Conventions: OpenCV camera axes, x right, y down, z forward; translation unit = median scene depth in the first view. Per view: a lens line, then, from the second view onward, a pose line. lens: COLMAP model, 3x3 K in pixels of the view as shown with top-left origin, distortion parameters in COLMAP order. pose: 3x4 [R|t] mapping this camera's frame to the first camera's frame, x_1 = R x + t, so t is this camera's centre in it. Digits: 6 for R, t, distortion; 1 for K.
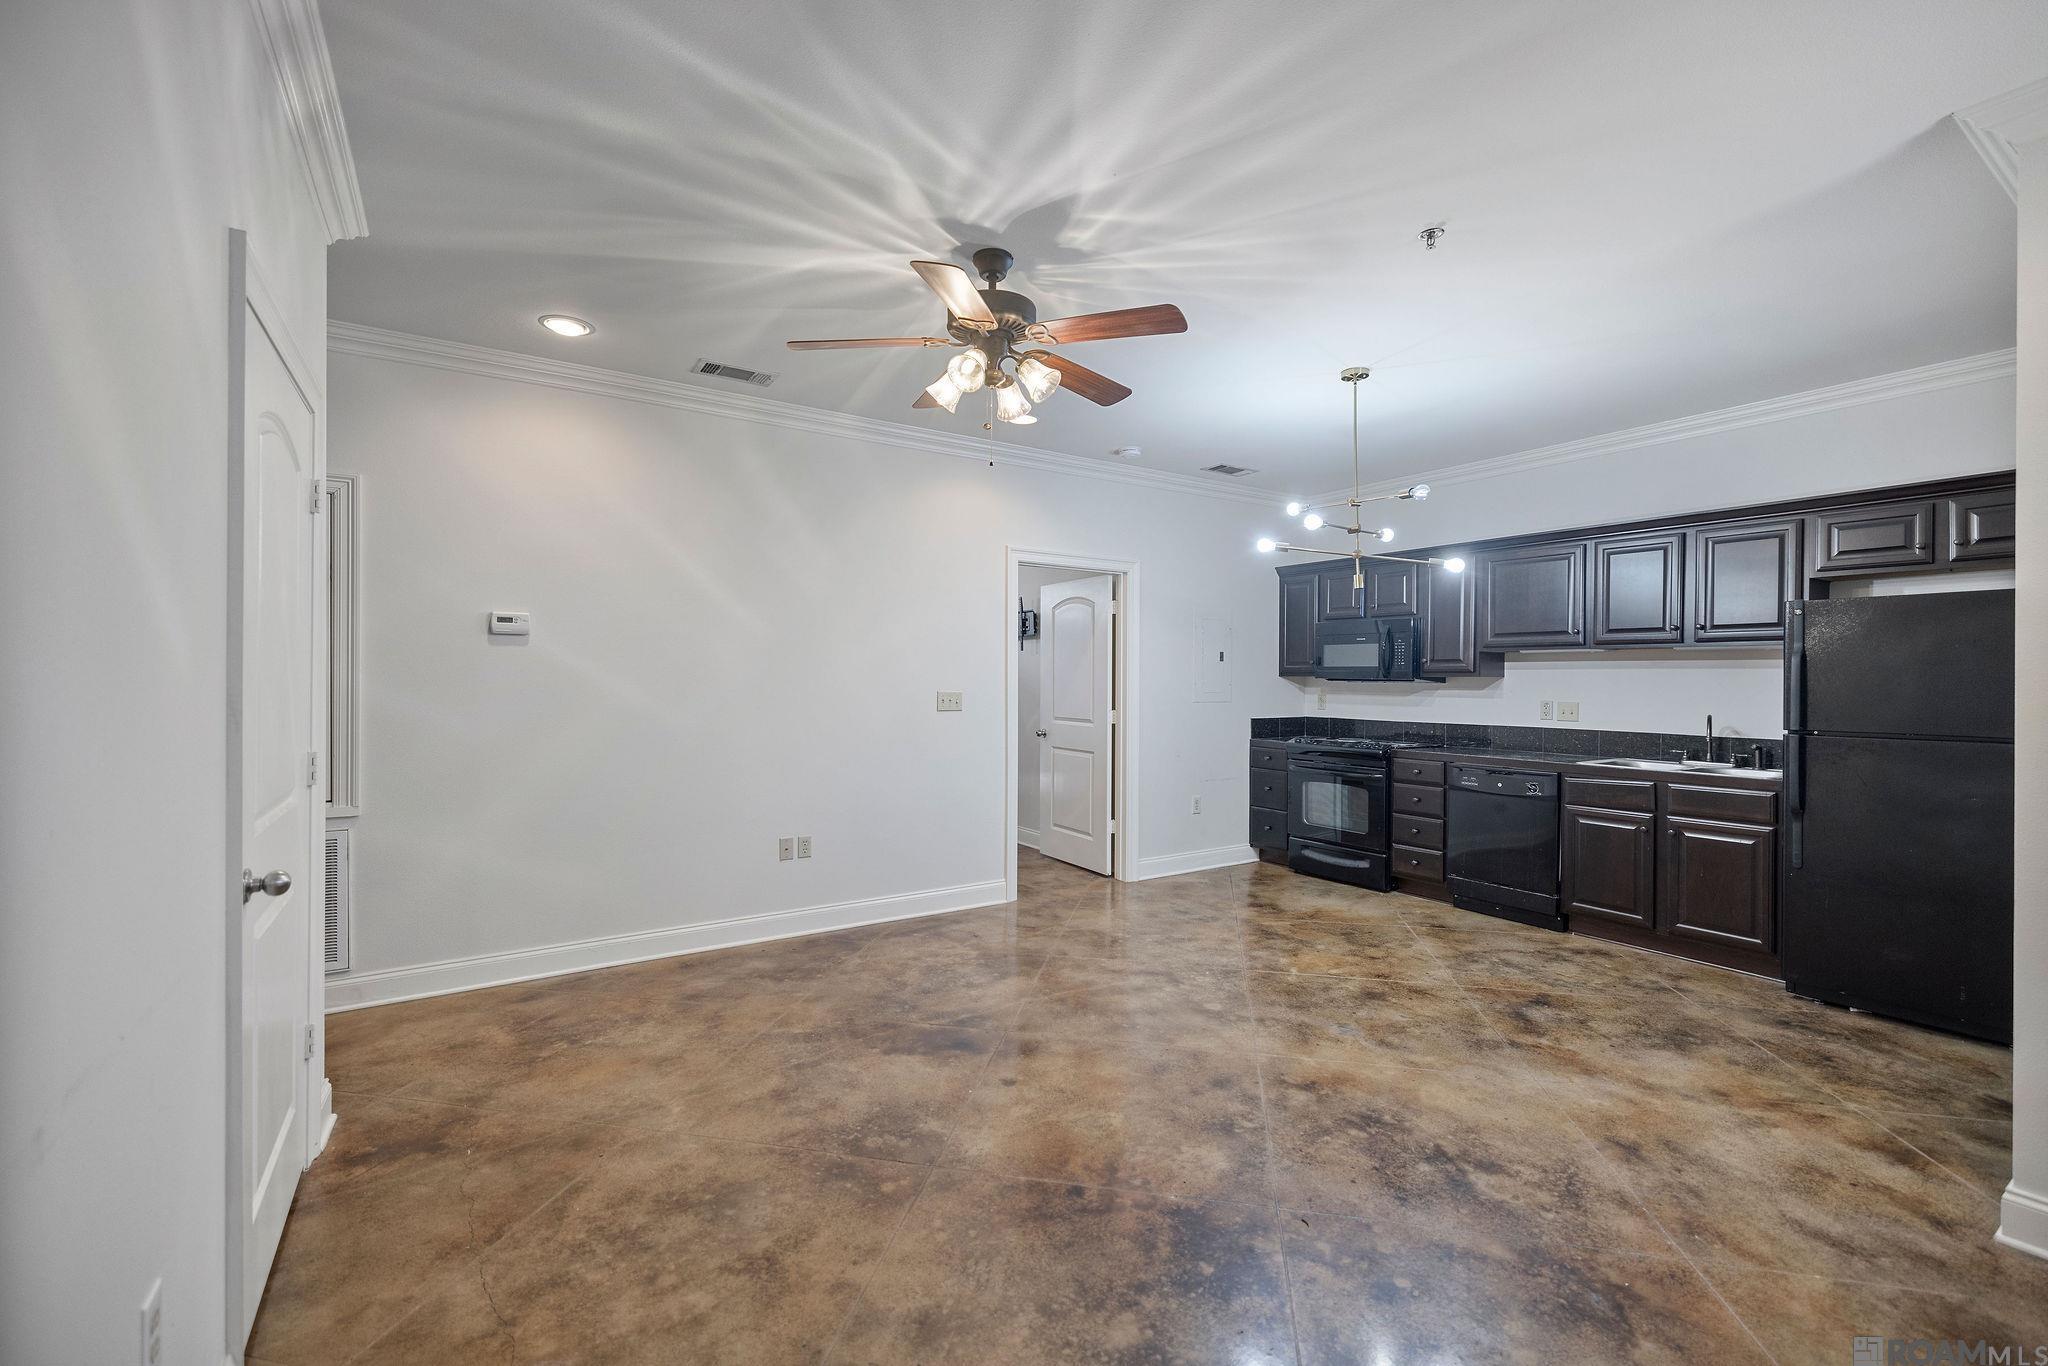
lens RADIAL K [[859.3, 0, 1019.1], [0, 859.3, 681.5], [0, 0, 1]] dist [0.001042, -0.000673]
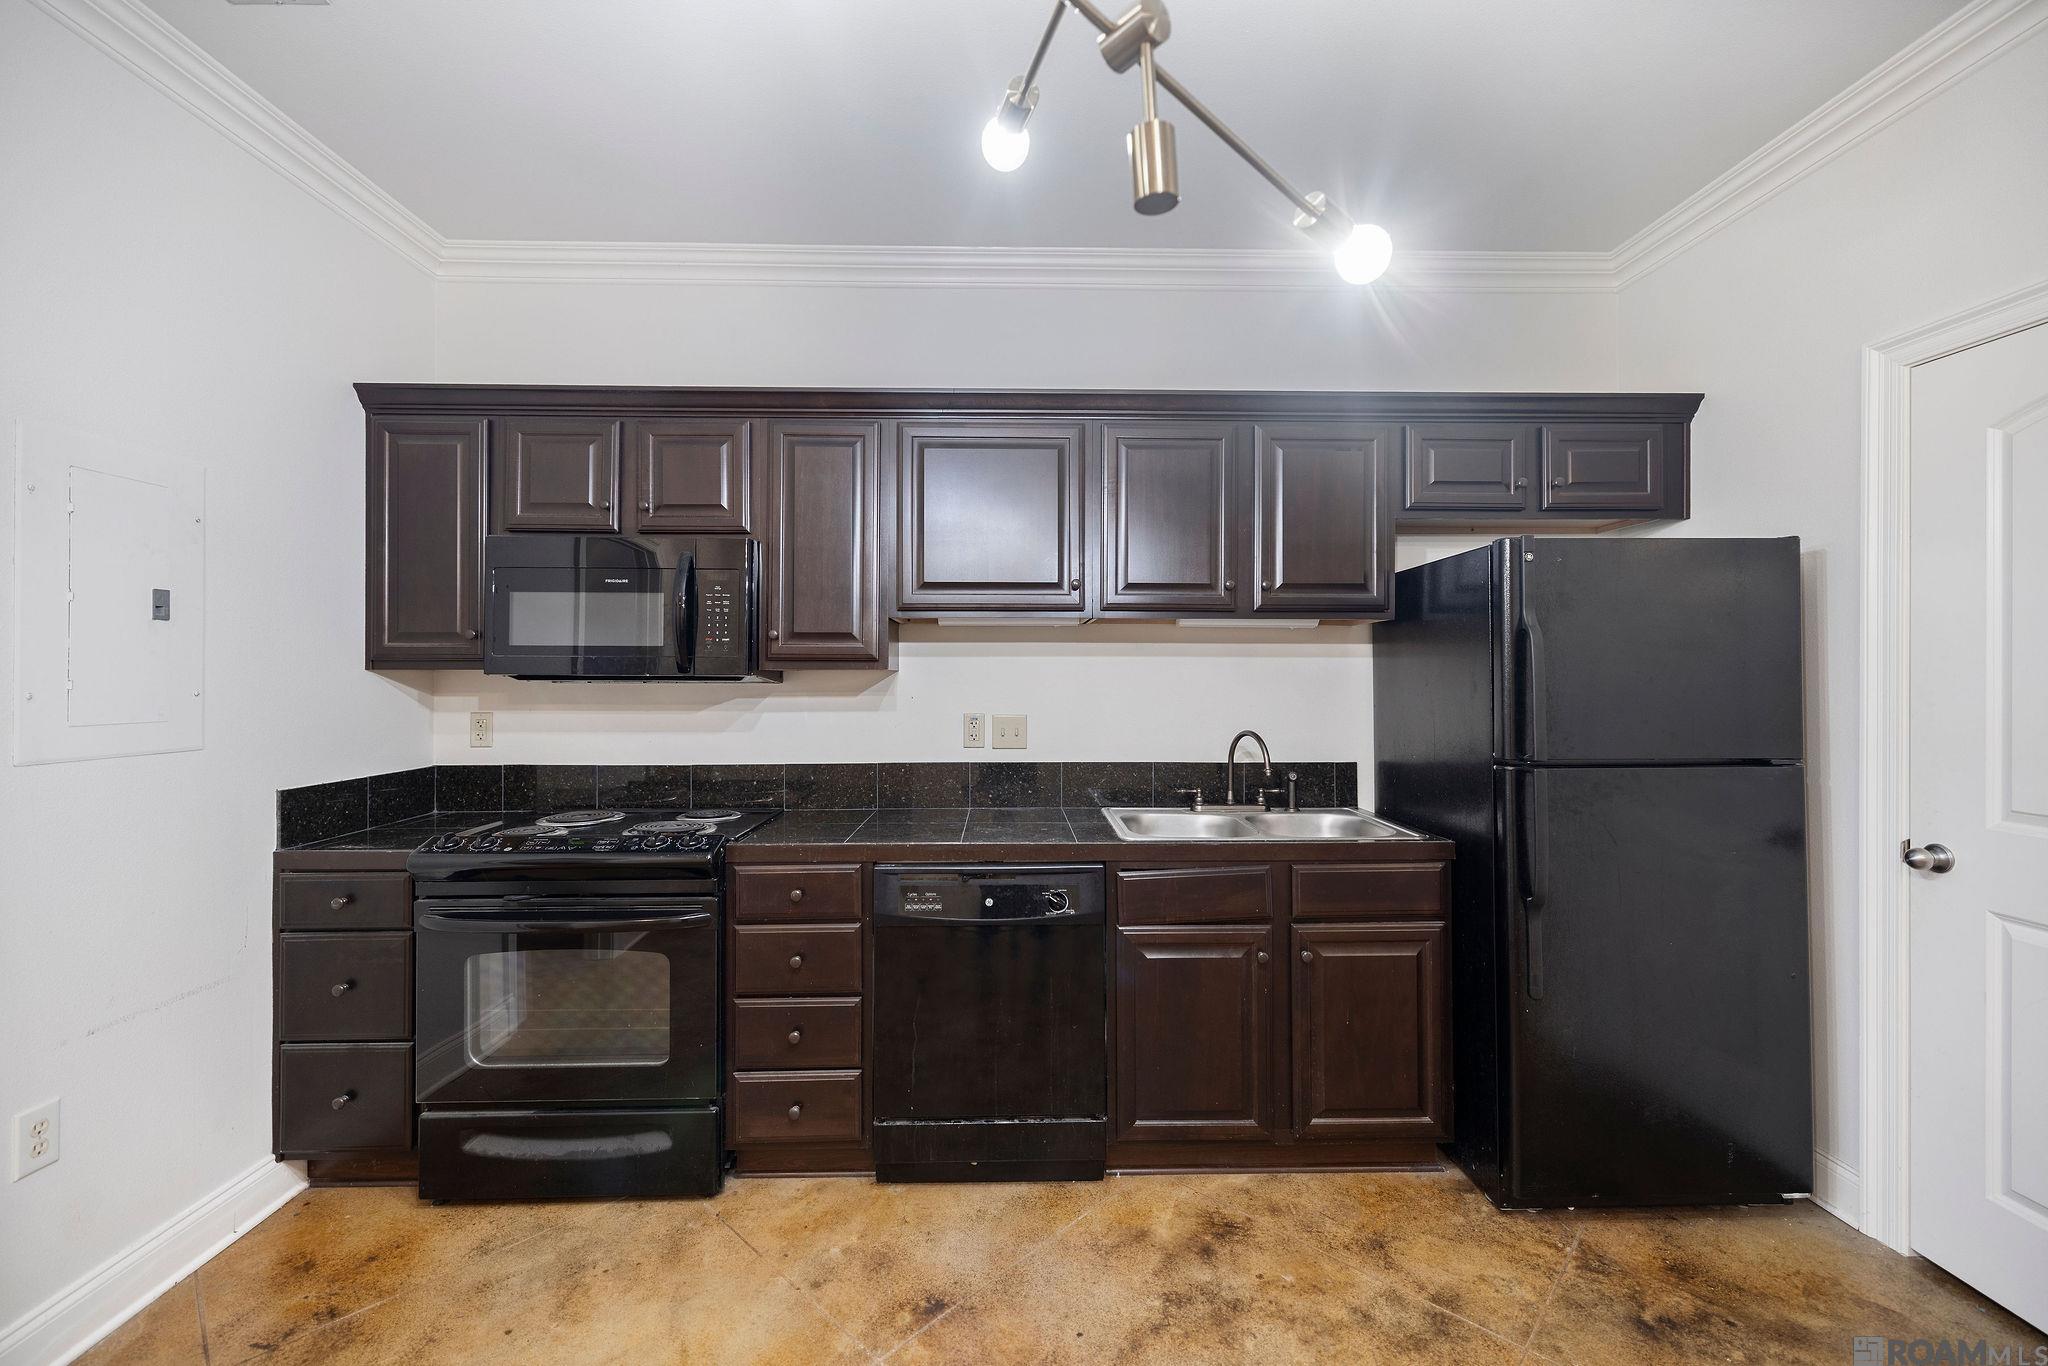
lens RADIAL K [[859.3, 0, 1023.7], [0, 859.3, 670.7], [0, 0, 1]] dist [0.001042, -0.000673]
pose [[0.522726, -0.000726, 0.852500, 0.230560], [0.006923, 0.999970, -0.003394, -0.003907], [-0.852472, 0.007676, 0.522716, 0.983226]]
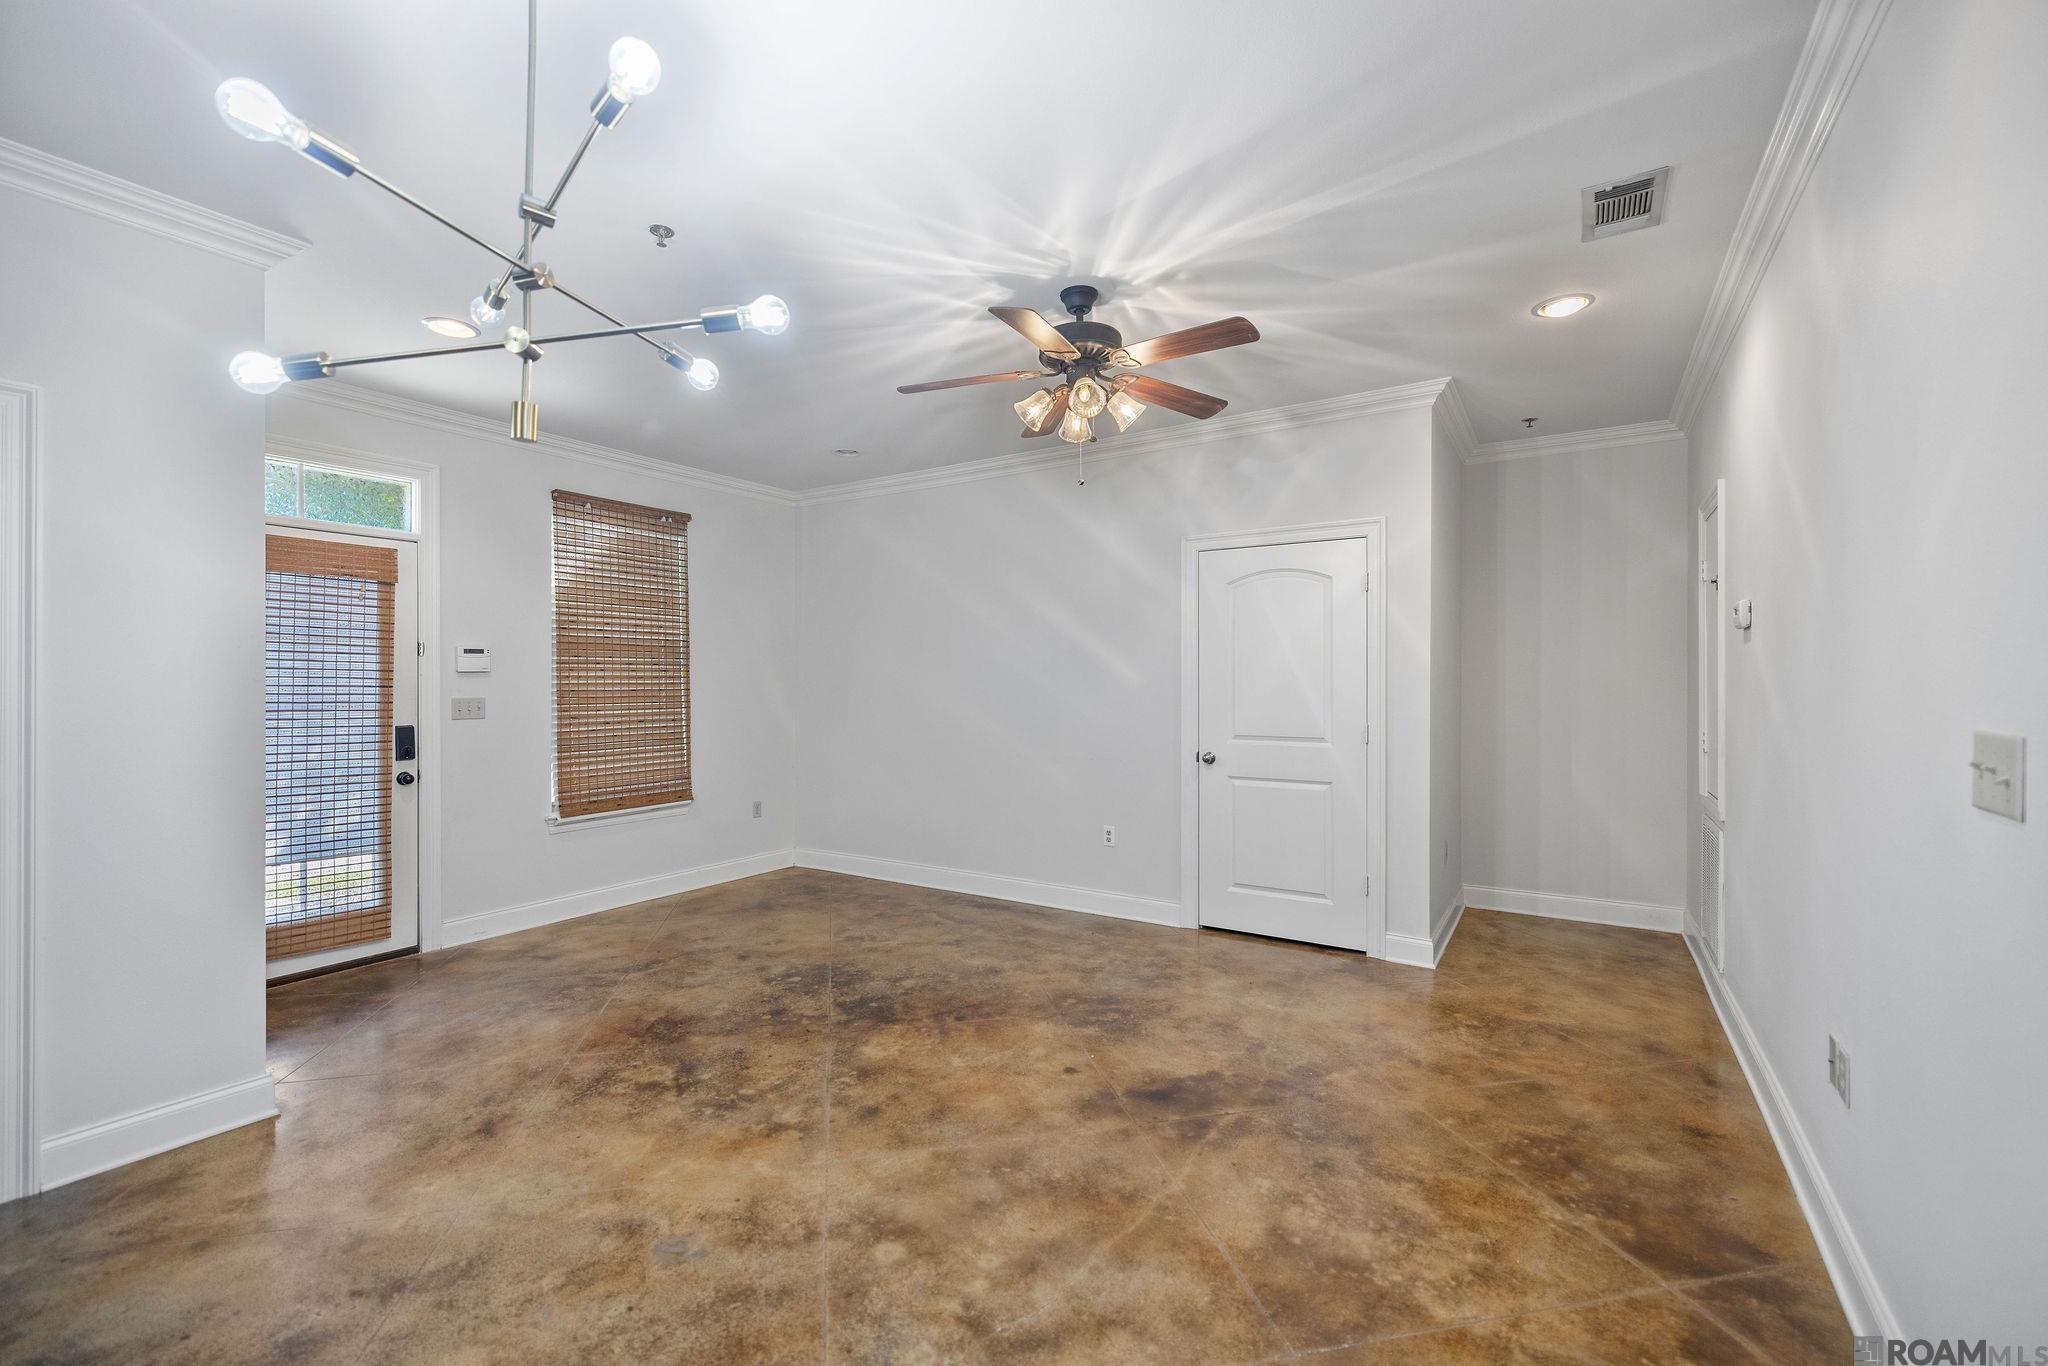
lens RADIAL K [[859.3, 0, 1017.2], [0, 859.3, 684.4], [0, 0, 1]] dist [0.001042, -0.000673]
pose [[-0.912858, -0.000965, -0.408276, 0.373946], [-0.002688, 0.999990, 0.003647, -0.003731], [0.408268, 0.004426, -0.912851, 1.521578]]
